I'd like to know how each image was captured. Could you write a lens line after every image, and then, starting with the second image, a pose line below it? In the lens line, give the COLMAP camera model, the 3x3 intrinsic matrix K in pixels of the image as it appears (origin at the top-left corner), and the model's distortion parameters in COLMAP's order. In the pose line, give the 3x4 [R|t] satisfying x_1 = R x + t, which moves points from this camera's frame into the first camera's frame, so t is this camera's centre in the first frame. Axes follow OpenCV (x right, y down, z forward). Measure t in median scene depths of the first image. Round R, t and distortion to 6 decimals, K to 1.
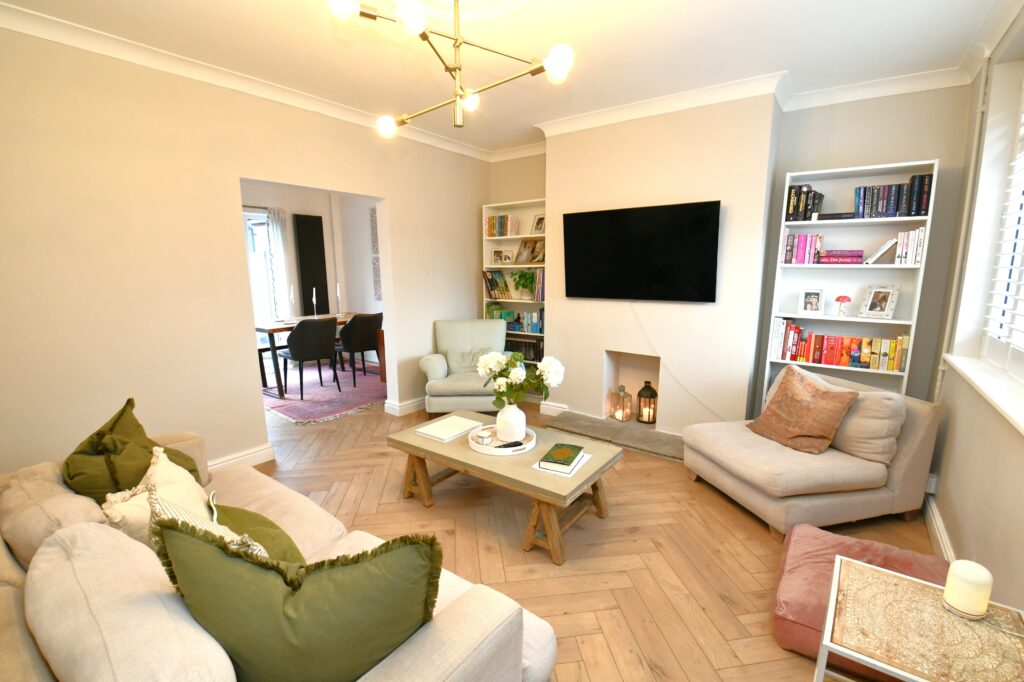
lens RADIAL K [[453.0, 0, 508.9], [0, 453.0, 348.4], [0, 0, 1]] dist [-0.000037, -0.016378]
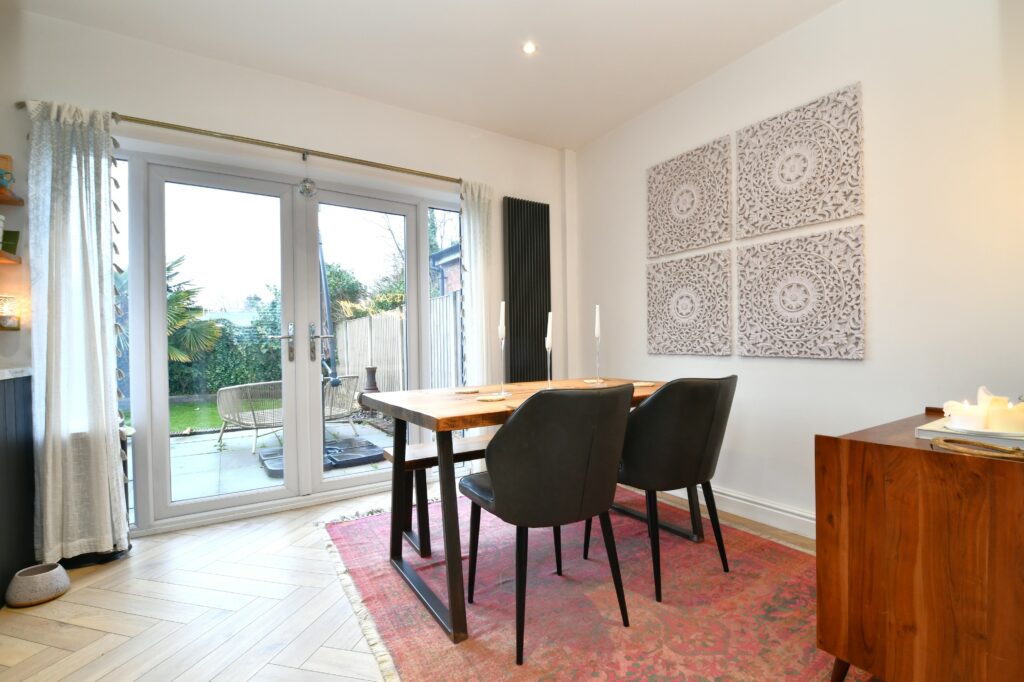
lens RADIAL K [[453.0, 0, 508.9], [0, 453.0, 348.4], [0, 0, 1]] dist [-0.000037, -0.016378]
pose [[0.934715, 0.001606, -0.355394, -0.325723], [-0.063470, 0.984668, -0.162482, -0.036173], [0.349684, 0.174431, 0.920486, 0.628040]]
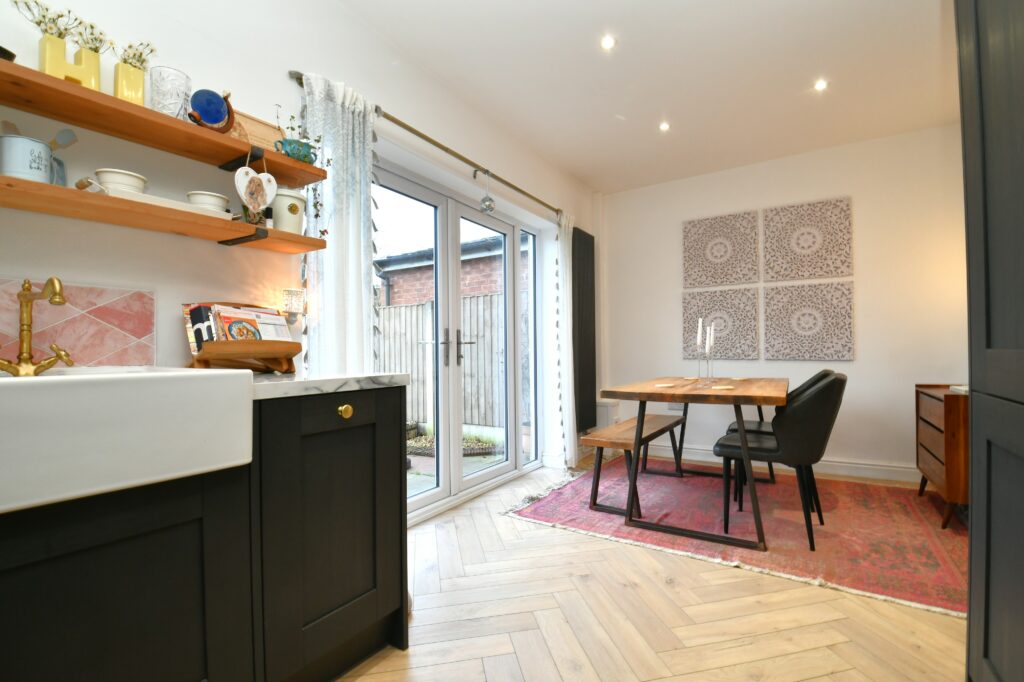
lens RADIAL K [[453.0, 0, 508.9], [0, 453.0, 348.4], [0, 0, 1]] dist [-0.000037, -0.016378]
pose [[0.998110, 0.001210, 0.061433, -0.716447], [0.010830, 0.980690, -0.195271, -0.003714], [-0.060483, 0.195567, 0.978823, 0.478902]]
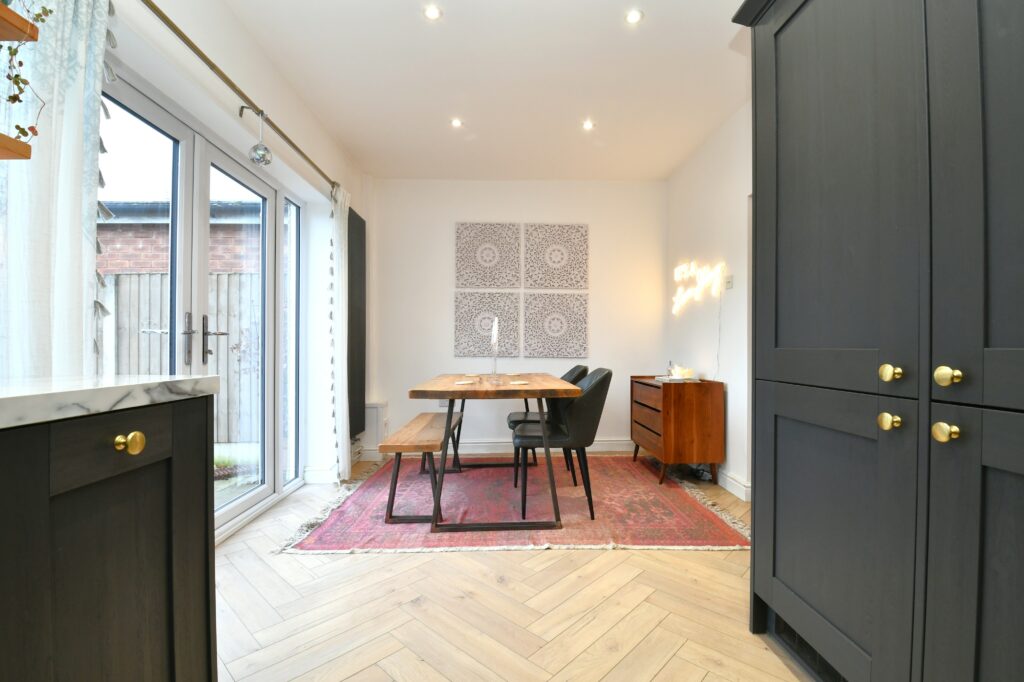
lens RADIAL K [[454.7, 0, 519.7], [0, 454.7, 347.0], [0, 0, 1]] dist [0.042010, -0.056709]
pose [[0.775339, 0.015115, 0.631365, -0.787432], [0.107852, 0.981859, -0.155952, -0.013514], [-0.622268, 0.189009, 0.759643, 0.542090]]
